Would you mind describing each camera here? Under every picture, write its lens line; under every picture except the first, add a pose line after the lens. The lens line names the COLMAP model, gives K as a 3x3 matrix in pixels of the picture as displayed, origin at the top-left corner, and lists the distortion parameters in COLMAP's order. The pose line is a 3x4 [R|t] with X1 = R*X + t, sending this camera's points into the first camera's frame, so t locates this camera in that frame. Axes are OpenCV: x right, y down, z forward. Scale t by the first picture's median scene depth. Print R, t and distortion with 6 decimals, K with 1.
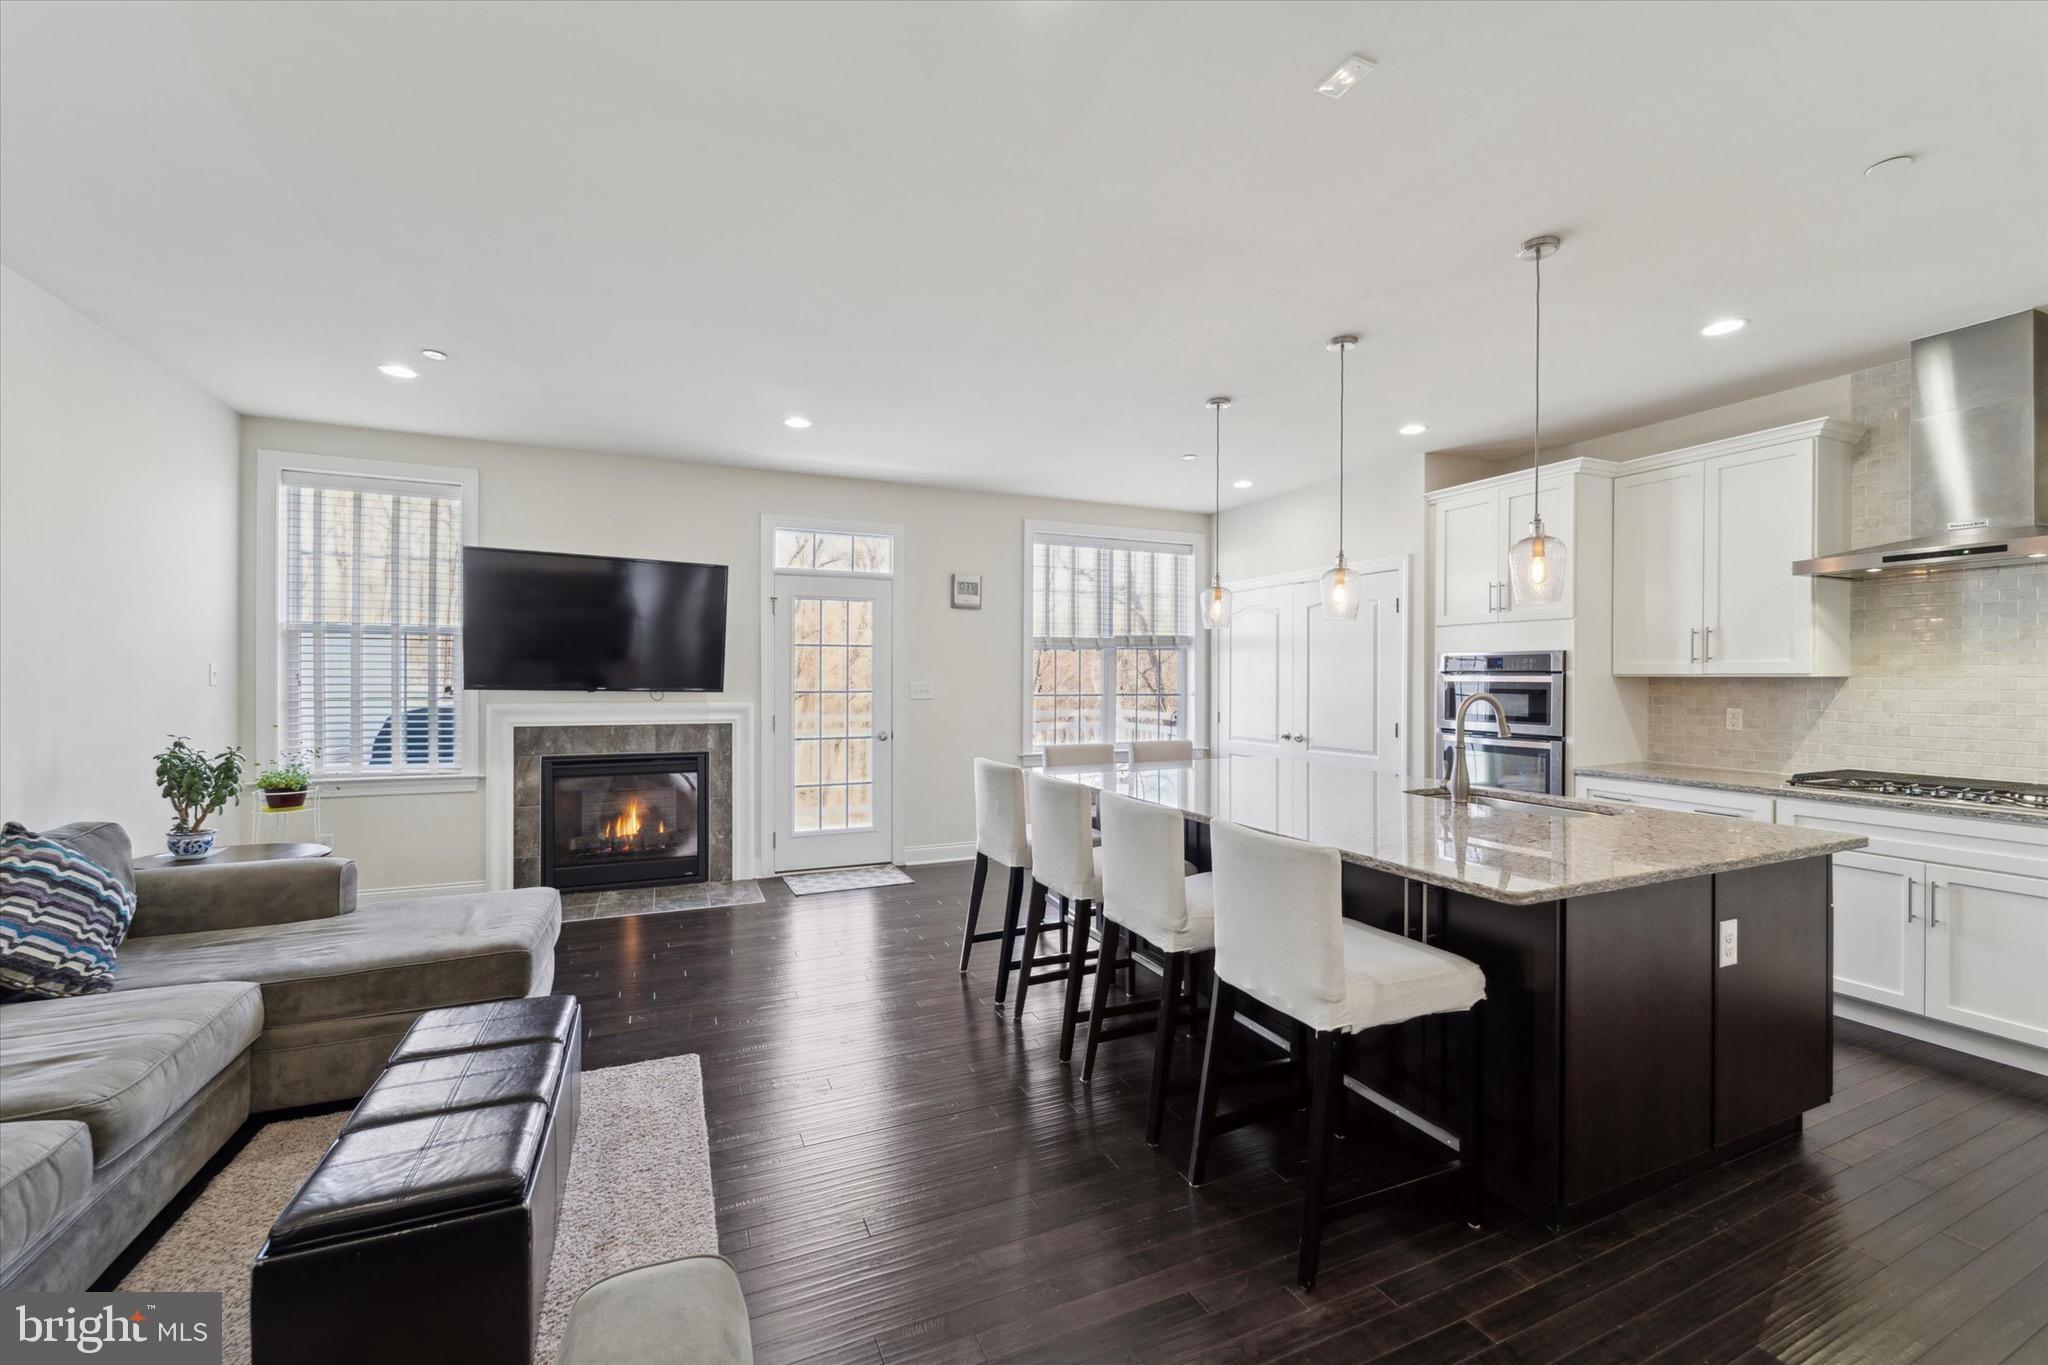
lens RADIAL K [[819.9, 0, 1026.5], [0, 819.9, 677.2], [0, 0, 1]] dist [-0.001667, -0.000452]
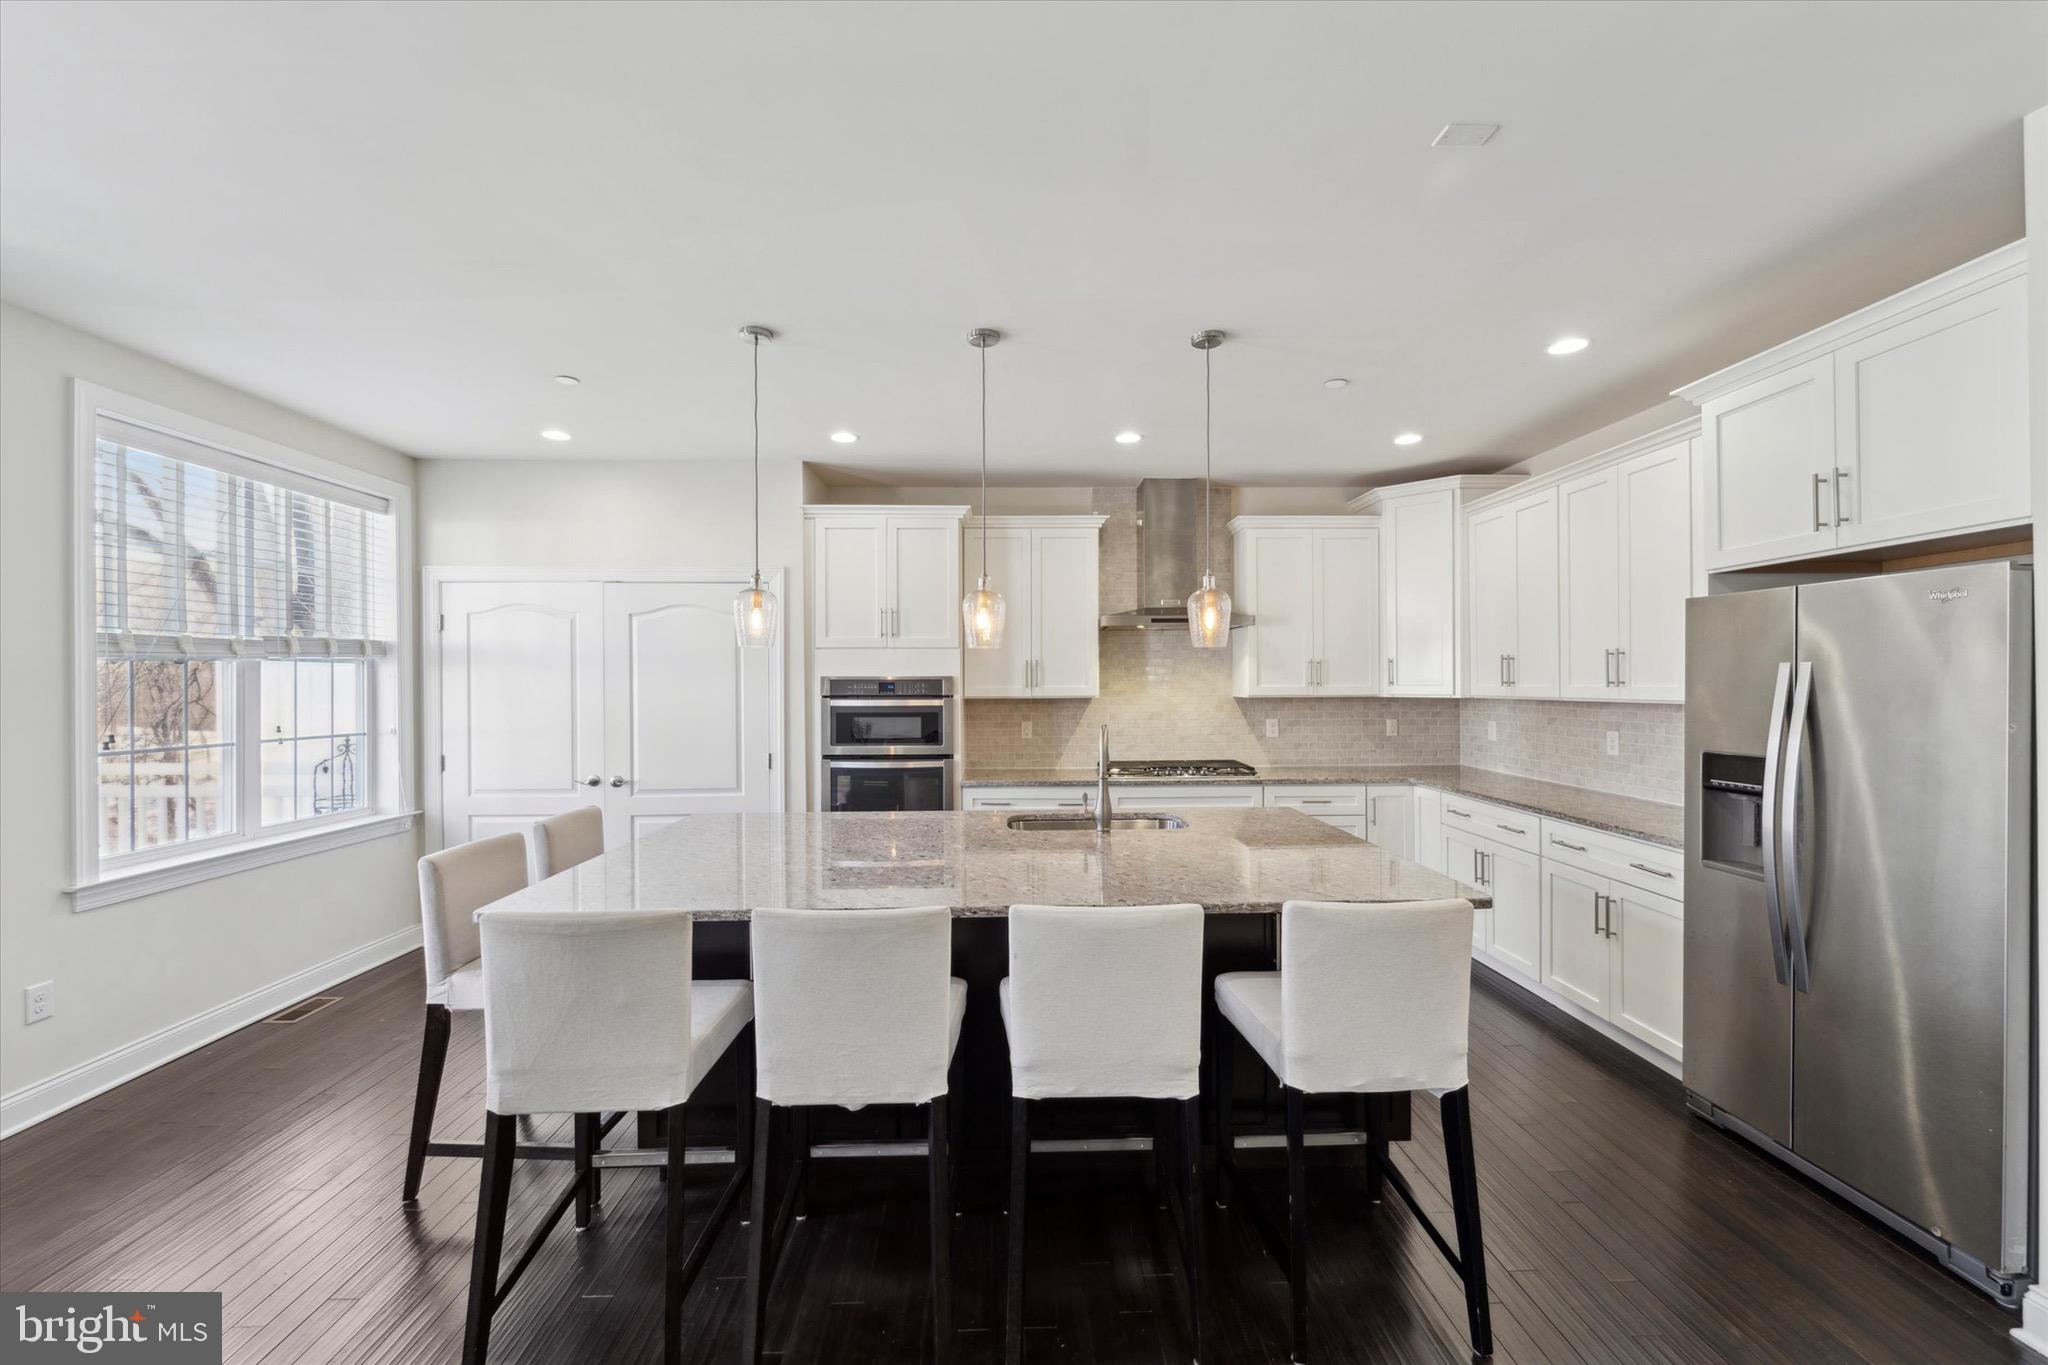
lens RADIAL K [[819.9, 0, 1026.5], [0, 819.9, 677.2], [0, 0, 1]] dist [-0.001667, -0.000452]
pose [[0.379405, 0.000097, 0.925231, -0.325679], [0.006590, 0.999974, -0.002807, -0.027396], [-0.925207, 0.007162, 0.379395, 0.477214]]
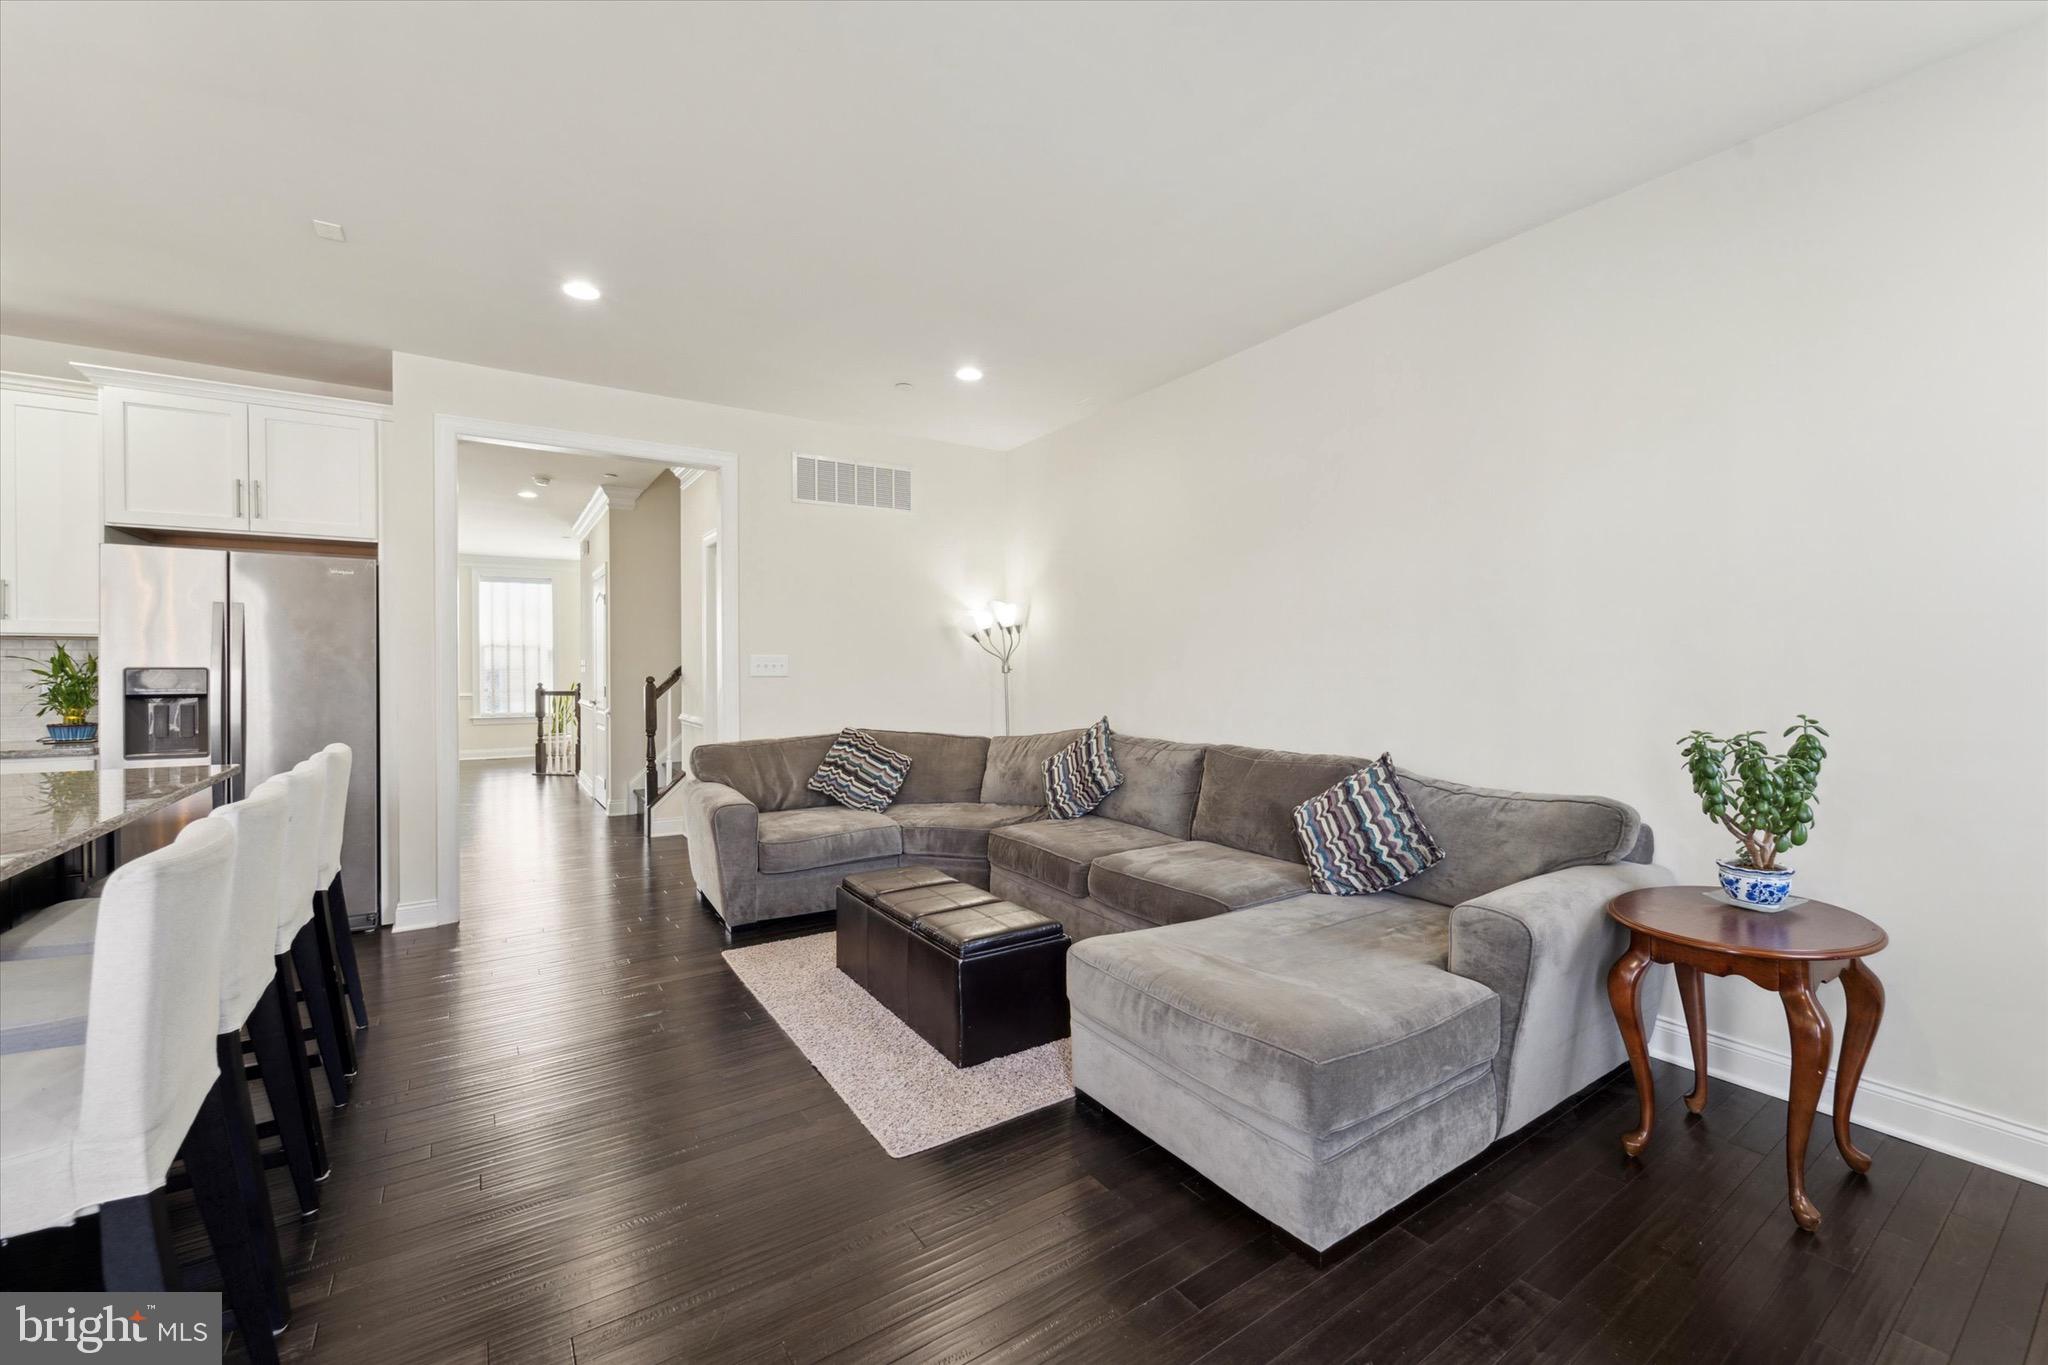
lens RADIAL K [[819.9, 0, 1026.5], [0, 819.9, 677.2], [0, 0, 1]] dist [-0.001667, -0.000452]
pose [[-0.986195, -0.003511, -0.165552, -0.267987], [-0.005045, 0.999948, 0.008848, 0.028030], [0.165512, 0.009561, -0.986161, 1.156000]]
